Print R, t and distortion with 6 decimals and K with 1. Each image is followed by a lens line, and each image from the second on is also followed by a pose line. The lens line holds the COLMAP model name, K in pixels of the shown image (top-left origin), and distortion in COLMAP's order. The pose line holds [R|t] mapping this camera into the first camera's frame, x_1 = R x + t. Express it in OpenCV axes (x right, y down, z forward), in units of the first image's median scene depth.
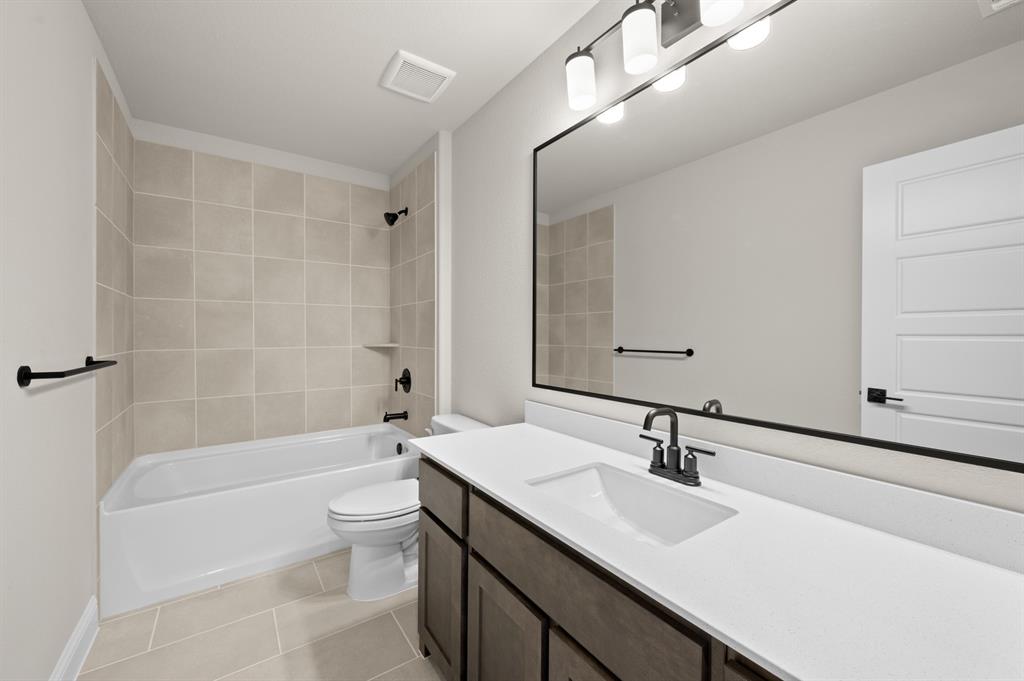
lens RADIAL K [[384.8, 0, 530.1], [0, 384.8, 340.7], [0, 0, 1]] dist [-0.054786, 0.000001]
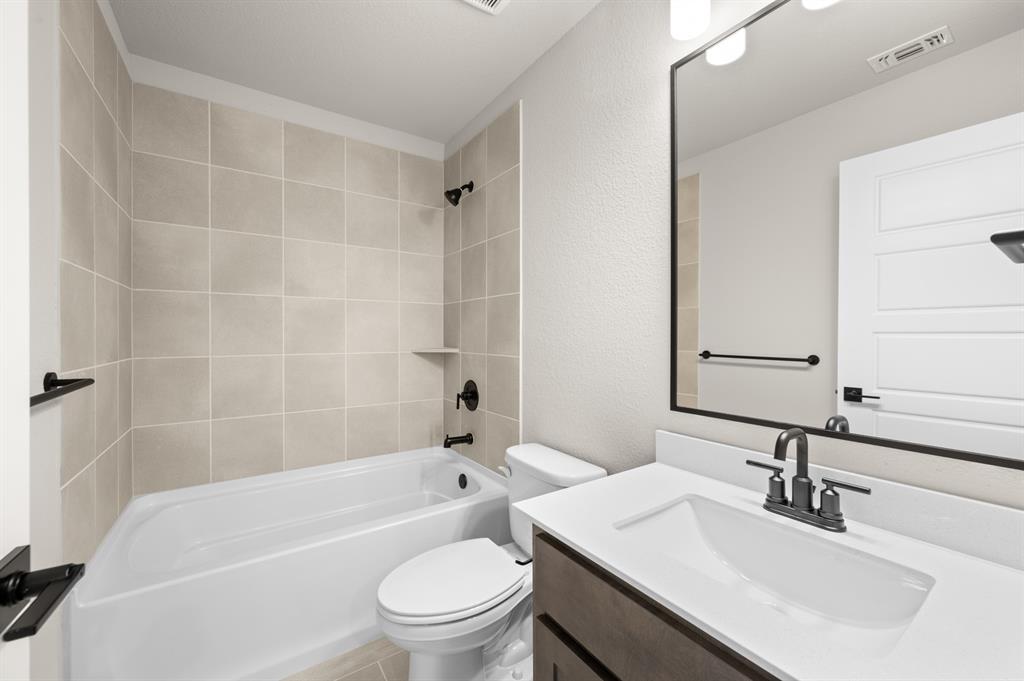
lens RADIAL K [[366.1, 0, 512.0], [0, 366.1, 340.5], [0, 0, 1]] dist [-0.052546, -0.000151]
pose [[0.994760, -0.009299, -0.101818, -0.147420], [0.007825, 0.999859, -0.014870, 0.002048], [0.101942, 0.013996, 0.994692, 0.234375]]
